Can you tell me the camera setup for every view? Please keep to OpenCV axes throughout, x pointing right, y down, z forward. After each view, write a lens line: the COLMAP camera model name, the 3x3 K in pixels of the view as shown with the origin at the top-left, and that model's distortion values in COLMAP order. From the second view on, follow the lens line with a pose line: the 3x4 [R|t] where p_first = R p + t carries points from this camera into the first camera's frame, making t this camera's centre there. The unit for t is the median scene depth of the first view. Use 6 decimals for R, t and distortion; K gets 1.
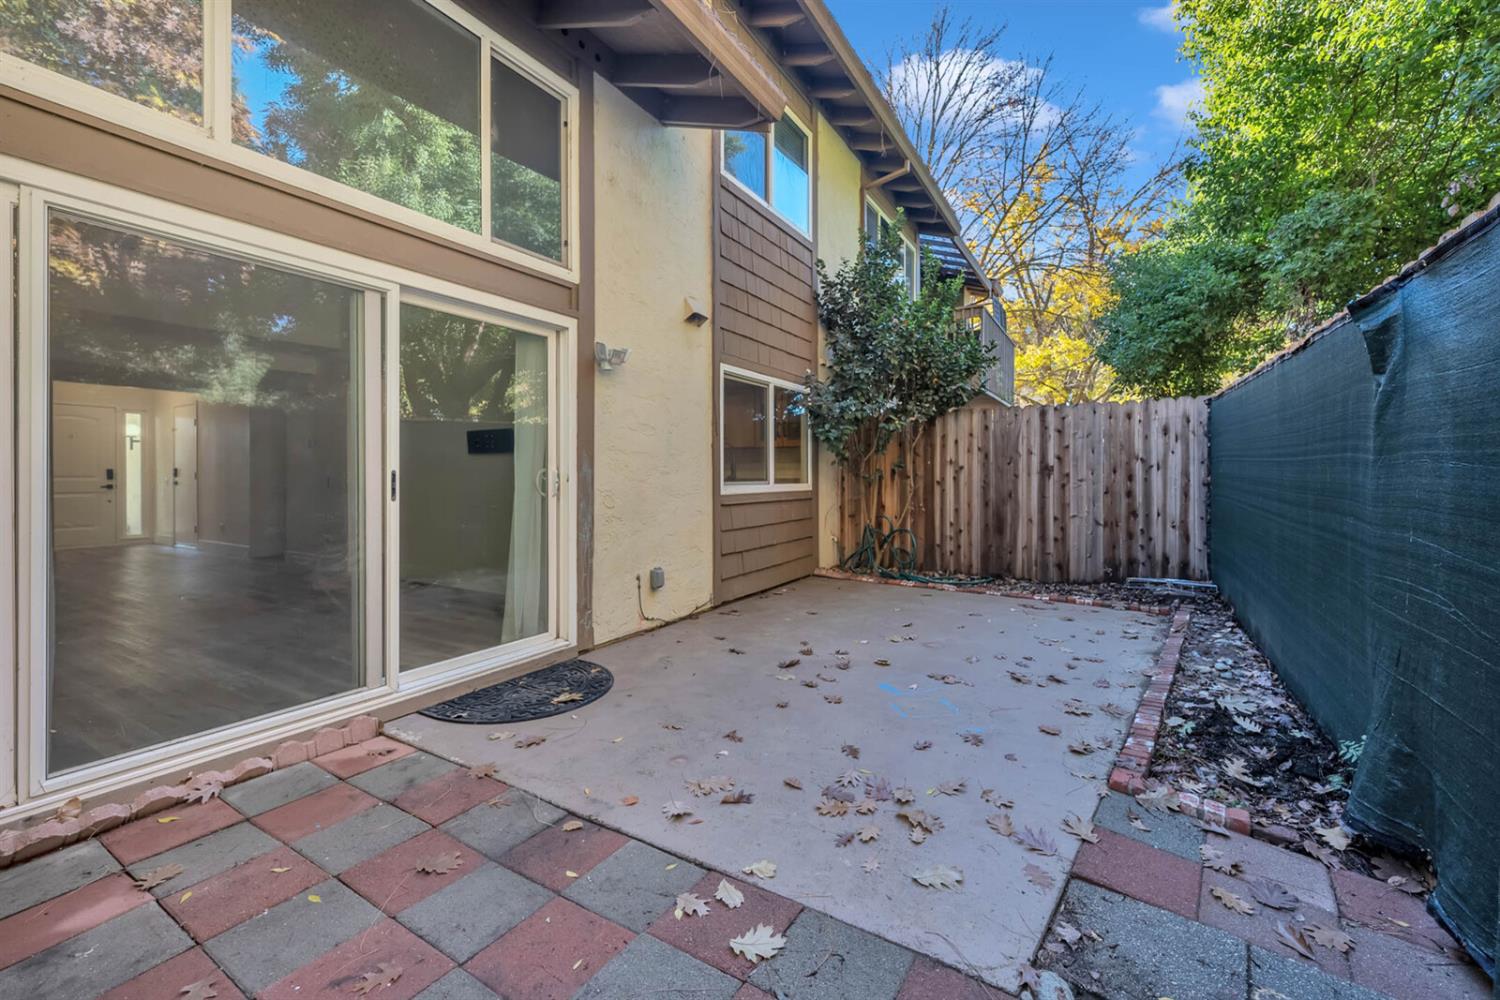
lens RADIAL K [[607.4, 0, 749.5], [0, 607.4, 487.0], [0, 0, 1]] dist [0.002342, -0.000038]
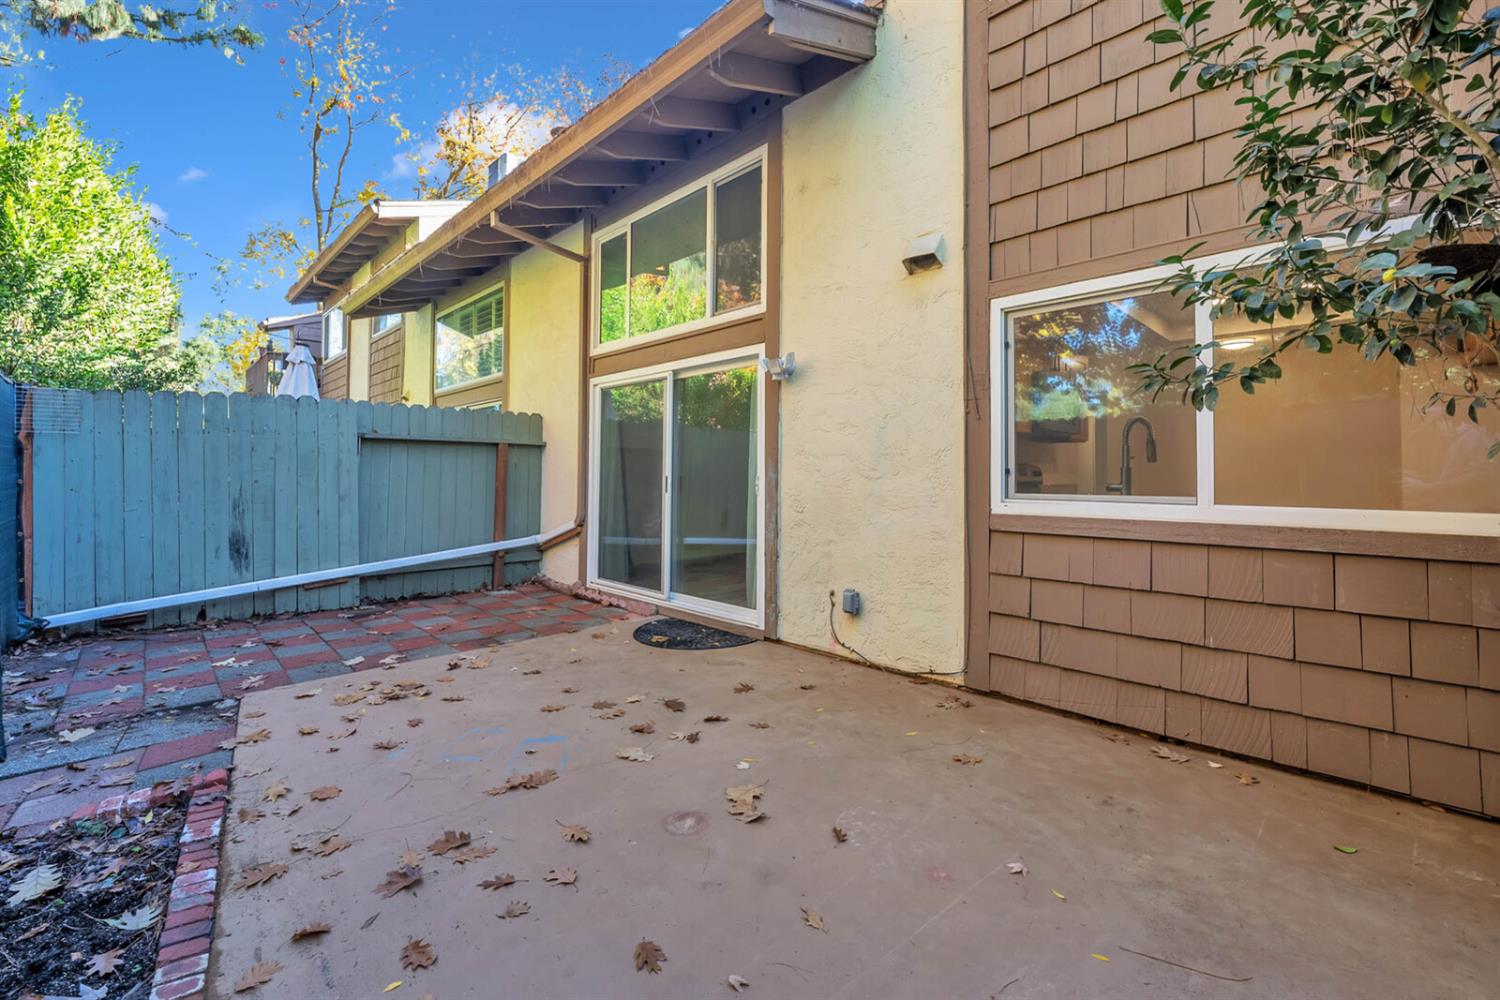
lens RADIAL K [[607.4, 0, 749.0], [0, 607.4, 469.7], [0, 0, 1]] dist [0.002342, -0.000038]
pose [[-0.221518, -0.010226, -0.975103, 0.786478], [-0.021949, 0.999744, -0.005499, -0.029390], [0.974909, 0.020184, -0.221686, 1.161320]]
